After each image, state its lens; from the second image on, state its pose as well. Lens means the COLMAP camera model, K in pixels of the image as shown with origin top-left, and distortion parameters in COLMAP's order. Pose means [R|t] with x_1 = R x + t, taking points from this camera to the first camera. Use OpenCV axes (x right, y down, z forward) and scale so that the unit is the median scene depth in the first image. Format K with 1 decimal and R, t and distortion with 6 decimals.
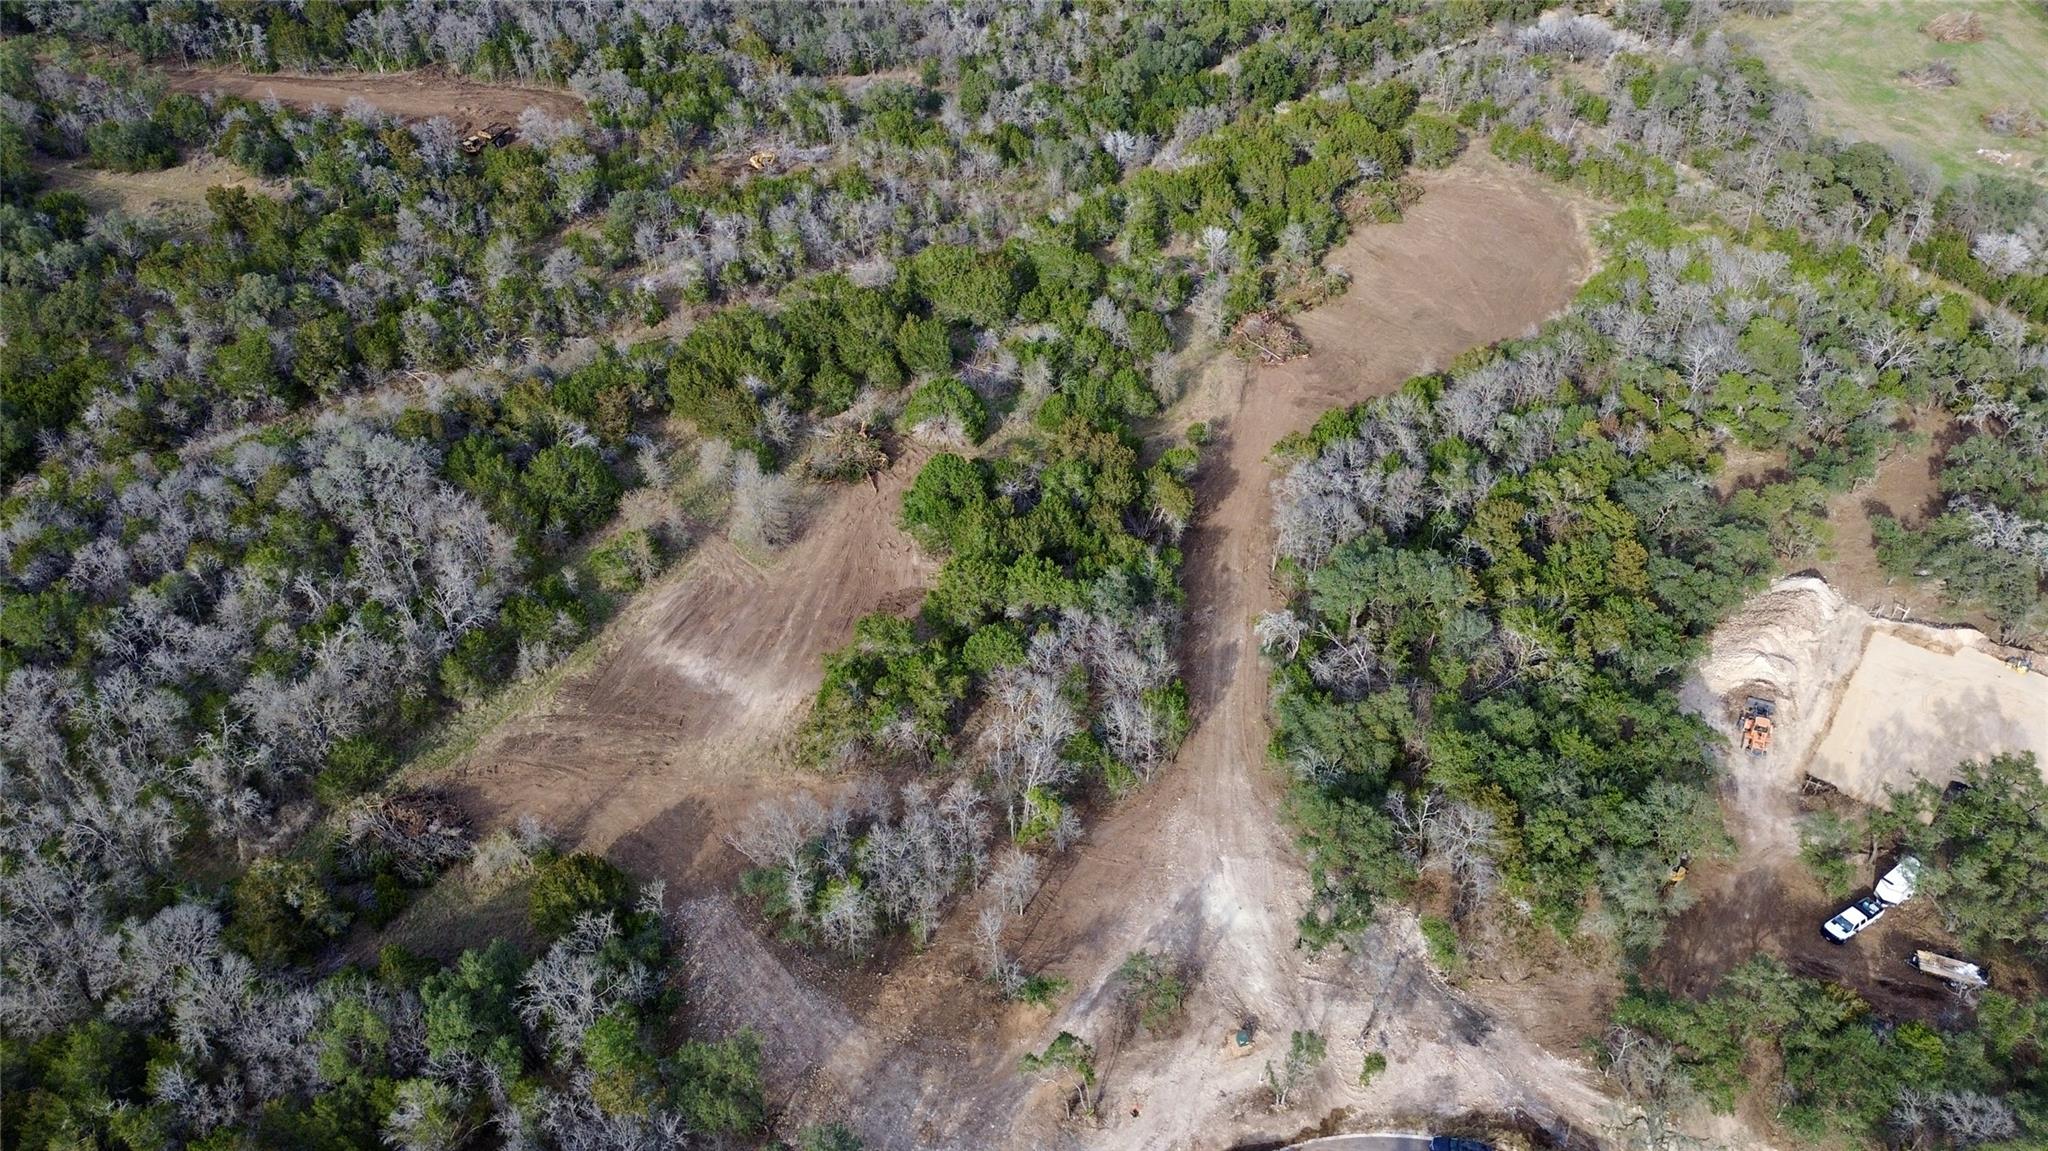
lens RADIAL K [[1413.9, 0, 1022.4], [0, 1413.9, 585.4], [0, 0, 1]] dist [0.108048, -0.124282]
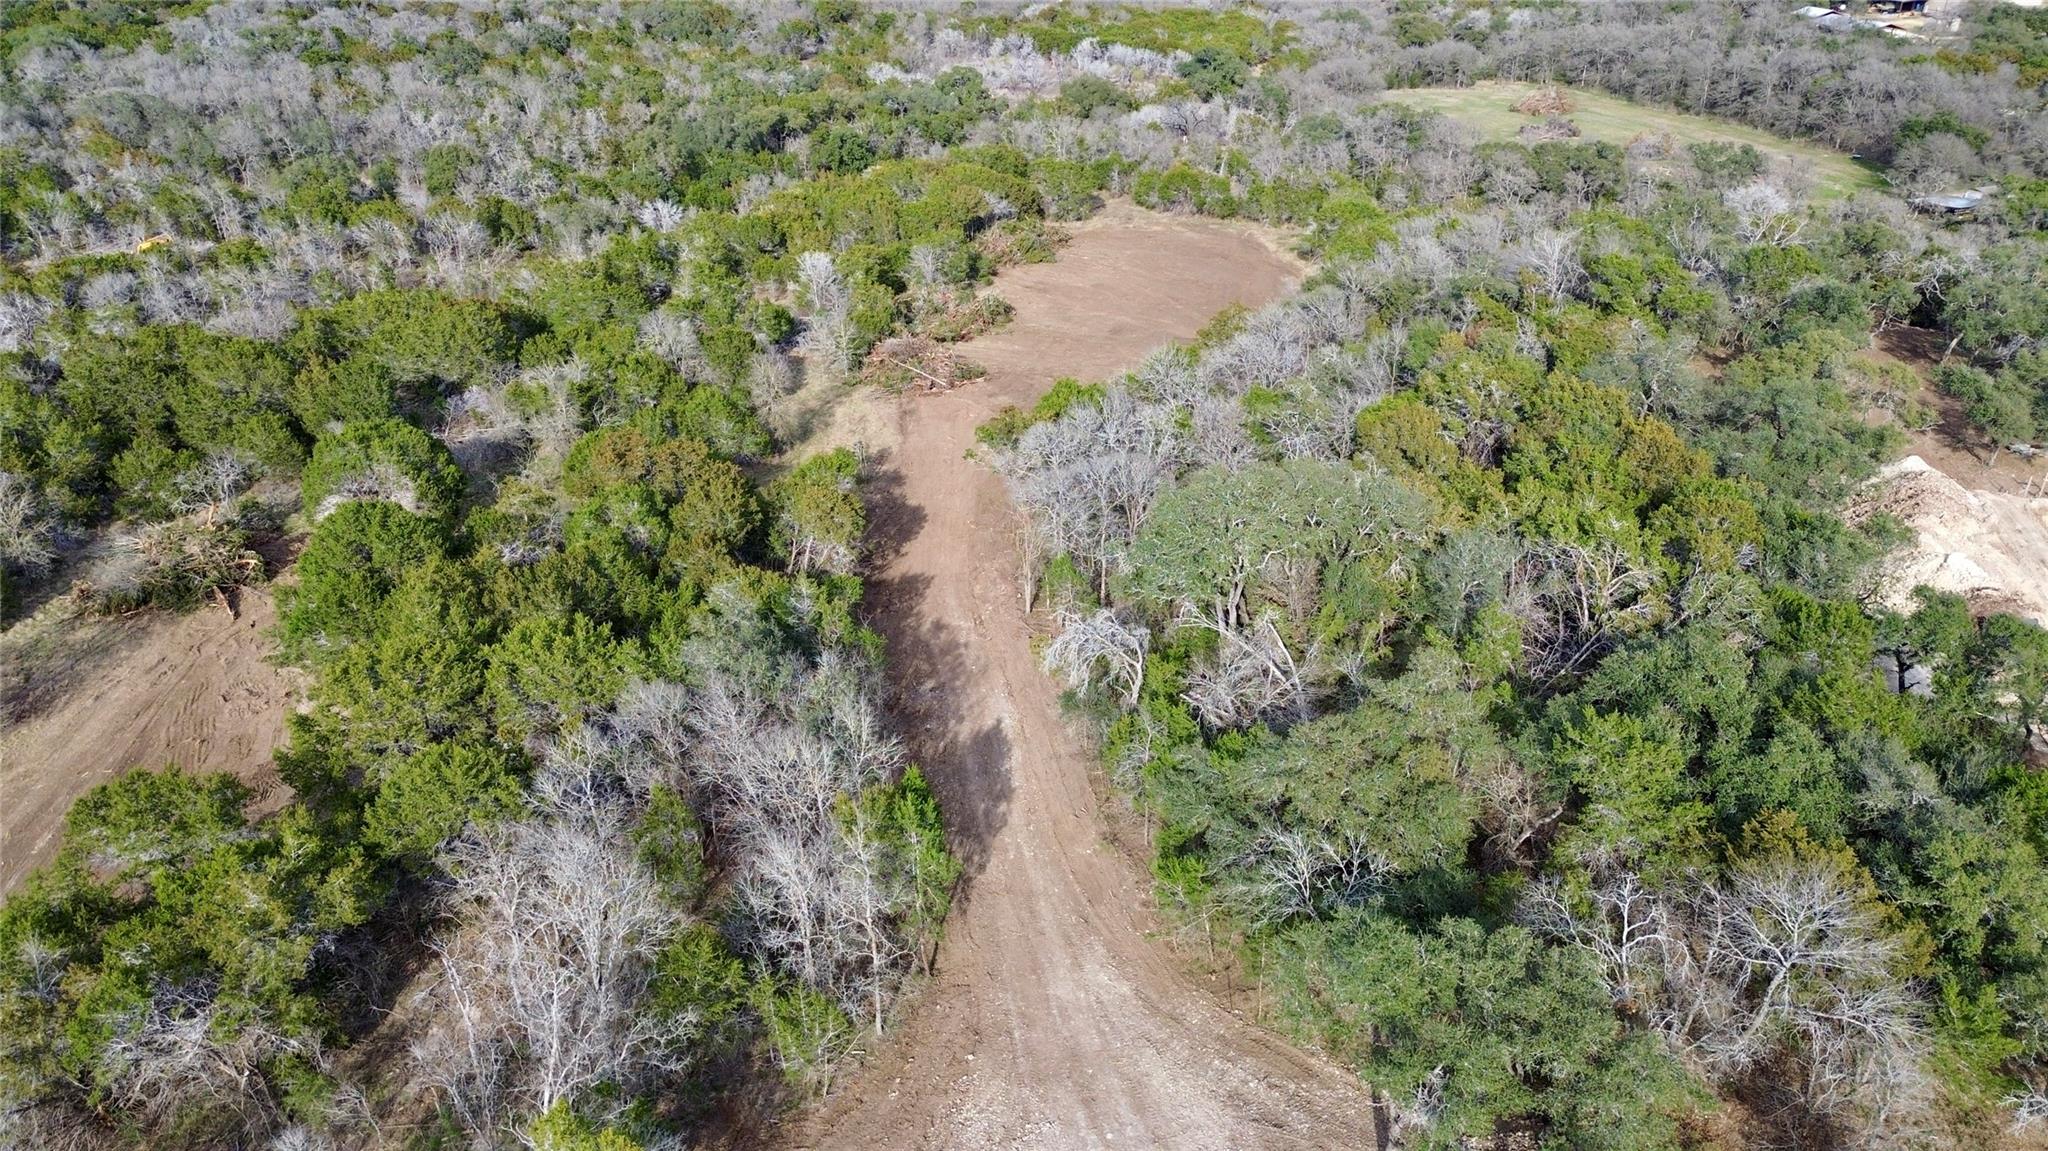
lens RADIAL K [[1413.9, 0, 1022.4], [0, 1413.9, 585.4], [0, 0, 1]] dist [0.108048, -0.124282]
pose [[0.952871, -0.130150, 0.274040, 0.025261], [0.189636, 0.960605, -0.203164, 0.080368], [-0.236802, 0.245557, 0.940014, 0.441534]]
